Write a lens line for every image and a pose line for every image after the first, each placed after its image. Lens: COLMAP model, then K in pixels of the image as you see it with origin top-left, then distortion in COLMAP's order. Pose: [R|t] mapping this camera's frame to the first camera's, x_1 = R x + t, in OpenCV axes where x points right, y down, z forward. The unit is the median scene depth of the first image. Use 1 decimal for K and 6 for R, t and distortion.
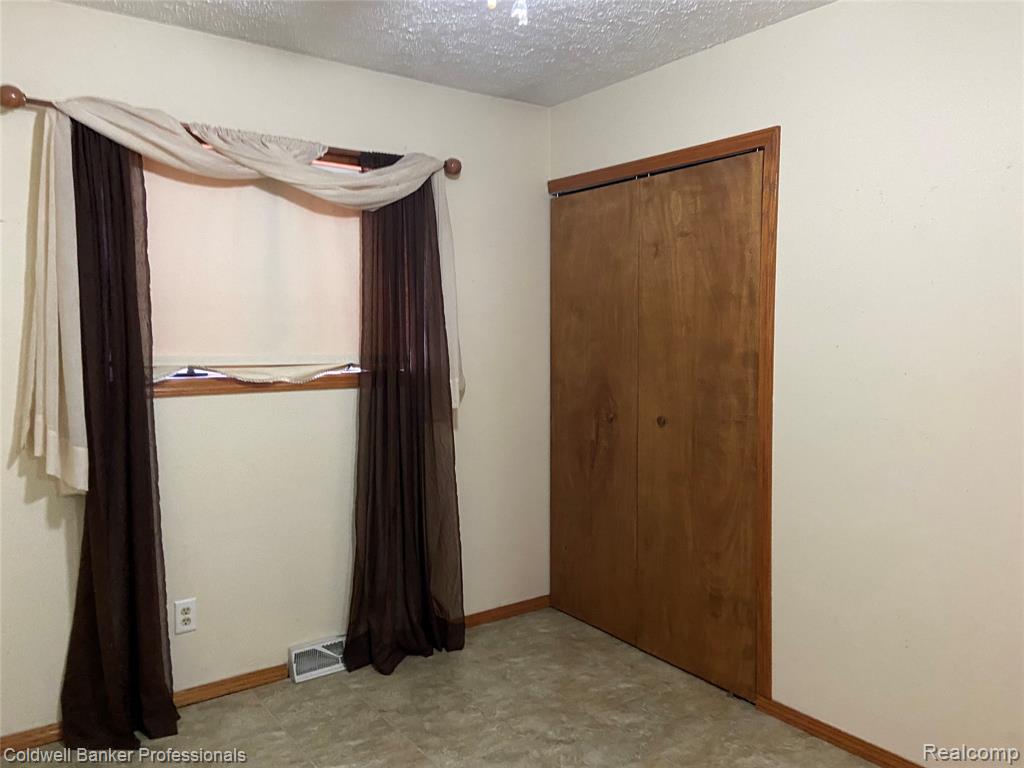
lens RADIAL K [[765.0, 0, 512.0], [0, 765.0, 384.0], [0, 0, 1]] dist [0.140952, -0.170584]
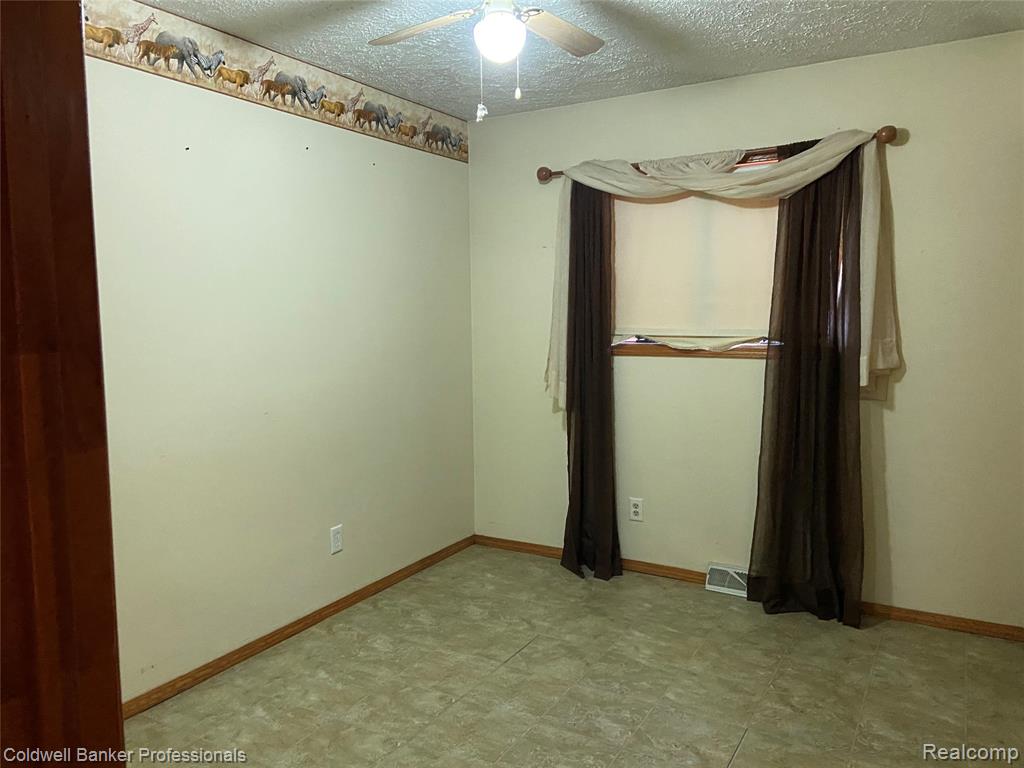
lens RADIAL K [[765.0, 0, 512.0], [0, 765.0, 384.0], [0, 0, 1]] dist [0.140952, -0.170584]
pose [[0.401654, 0.081172, -0.912187, 0.738766], [-0.051289, 0.996495, 0.066090, -0.014209], [0.914354, 0.020240, 0.404409, 0.211664]]
